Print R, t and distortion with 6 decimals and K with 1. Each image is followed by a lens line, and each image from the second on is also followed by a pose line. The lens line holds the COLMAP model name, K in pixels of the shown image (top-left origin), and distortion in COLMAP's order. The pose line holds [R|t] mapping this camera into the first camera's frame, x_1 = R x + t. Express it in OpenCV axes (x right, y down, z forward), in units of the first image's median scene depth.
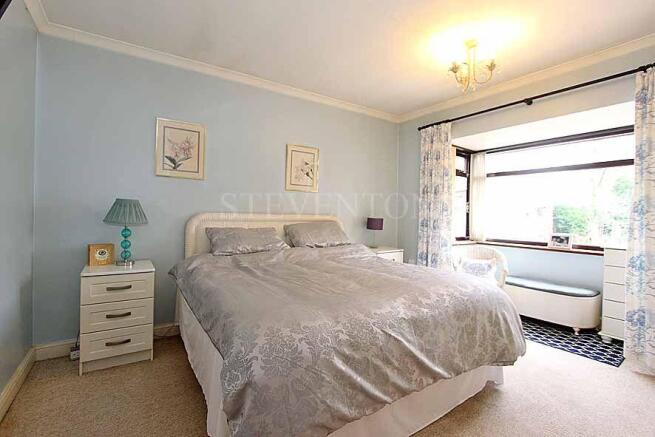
lens RADIAL K [[301.2, 0, 325.3], [0, 301.2, 216.7], [0, 0, 1]] dist [-0.001541, -0.000376]
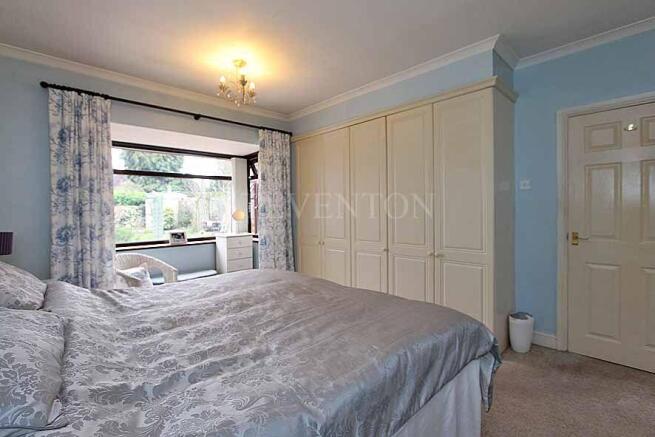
lens RADIAL K [[301.2, 0, 324.8], [0, 301.2, 216.4], [0, 0, 1]] dist [-0.001541, -0.000376]
pose [[-0.161850, -0.031989, 0.986297, -0.448428], [0.031400, 0.998801, 0.037547, -0.024965], [-0.986316, 0.037047, -0.160652, 0.584593]]
